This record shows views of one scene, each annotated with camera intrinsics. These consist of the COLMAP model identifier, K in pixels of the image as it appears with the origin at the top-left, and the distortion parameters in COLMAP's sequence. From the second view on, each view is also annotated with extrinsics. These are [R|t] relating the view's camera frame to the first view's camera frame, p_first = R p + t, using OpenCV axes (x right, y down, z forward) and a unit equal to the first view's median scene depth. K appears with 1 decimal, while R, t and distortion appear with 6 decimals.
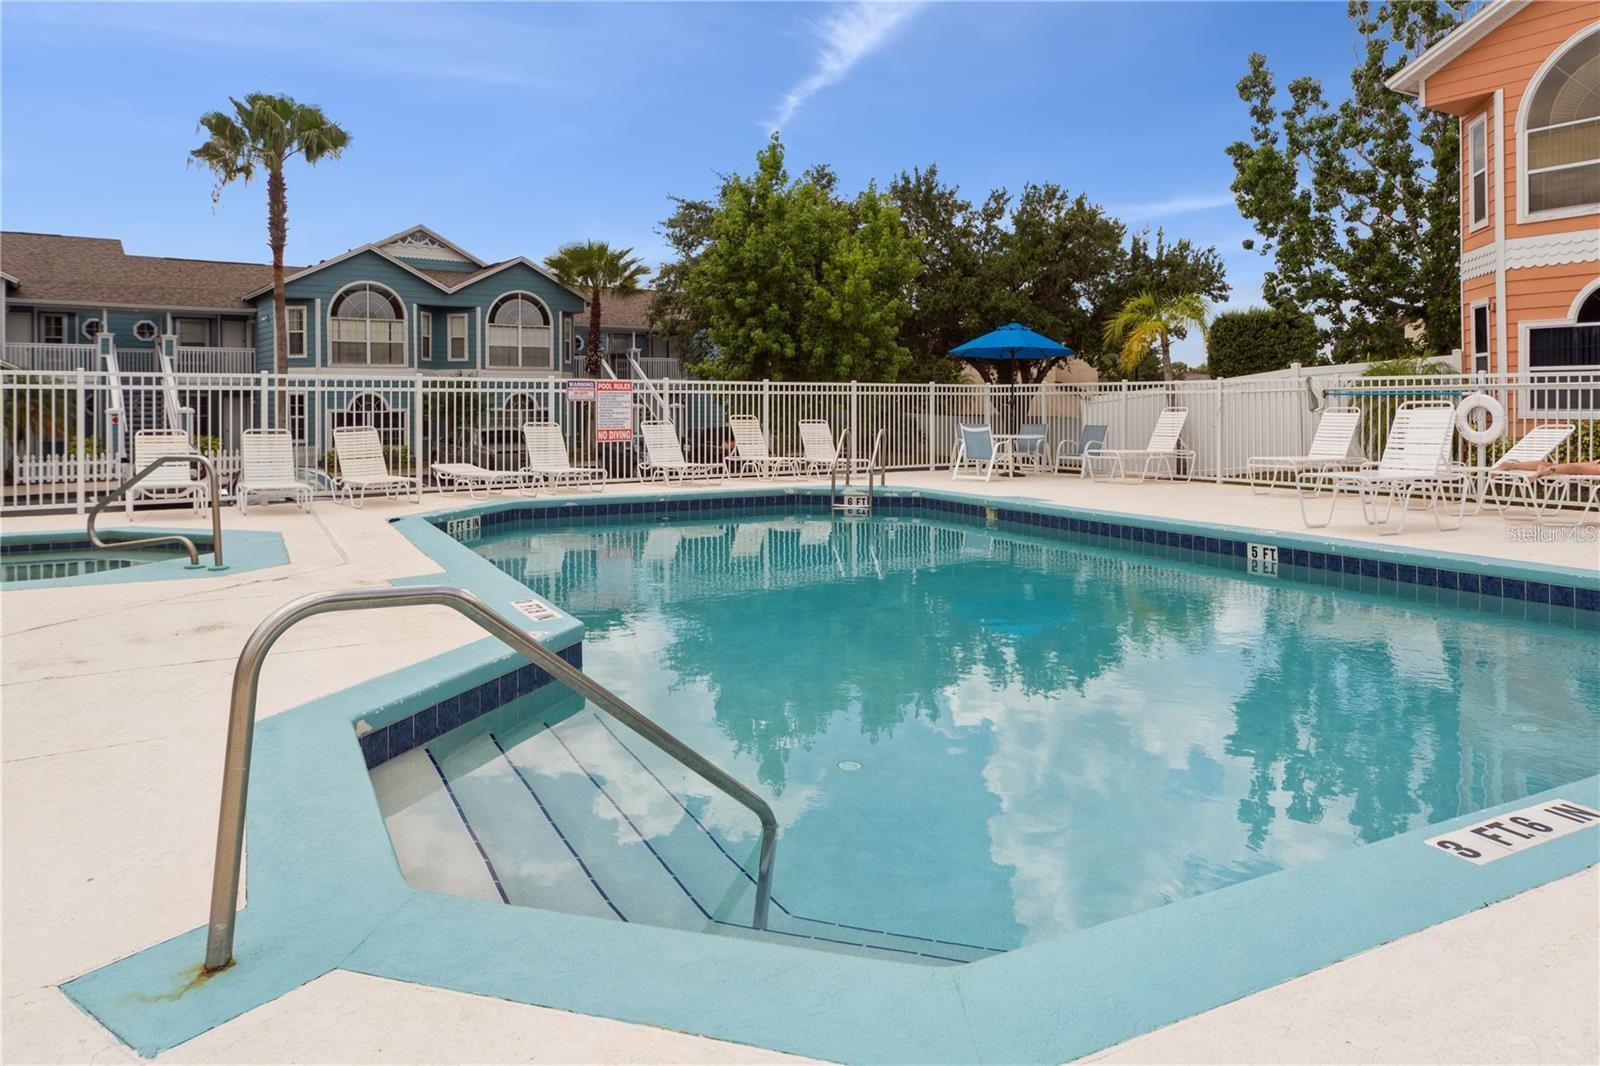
lens RADIAL K [[1096.4, 0, 800.0], [0, 1096.4, 533.0], [0, 0, 1]] dist [-0.010314, -0.000075]
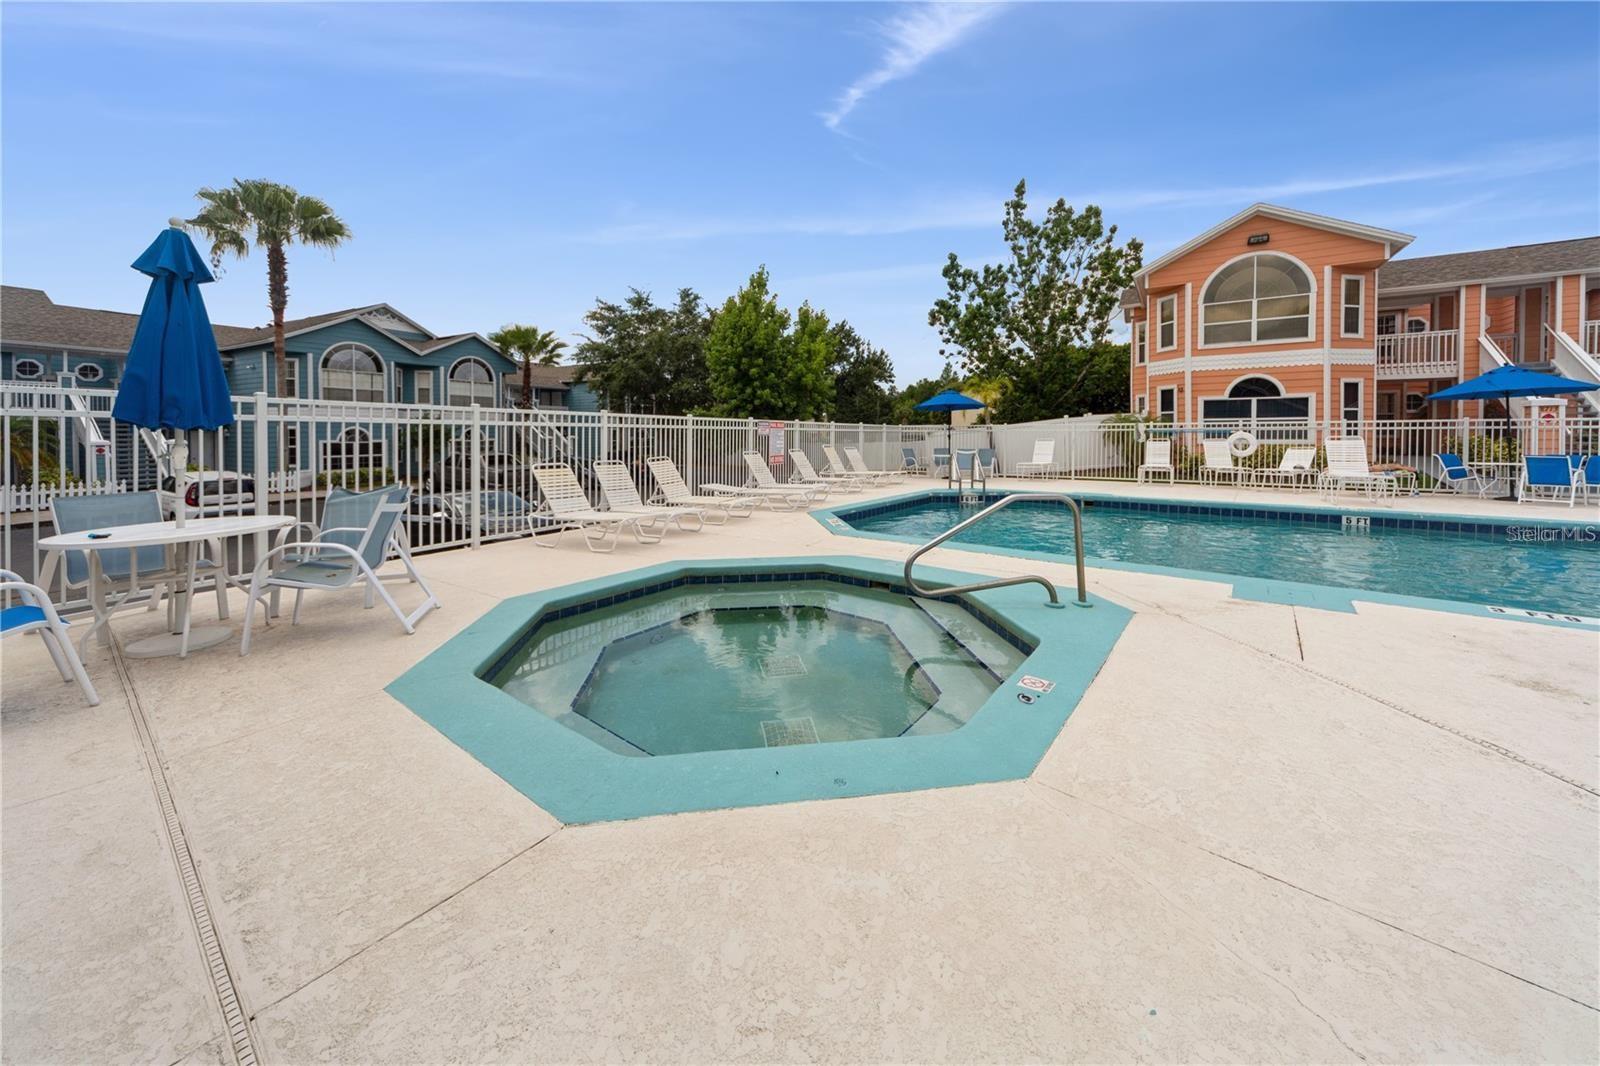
lens RADIAL K [[593.4, 0, 799.0], [0, 593.4, 508.8], [0, 0, 1]] dist [-0.001055, 0.000068]
pose [[0.904453, -0.050894, 0.423526, -0.225718], [0.049081, 0.998679, 0.015196, -0.016103], [-0.423740, 0.007043, 0.905757, 0.134759]]
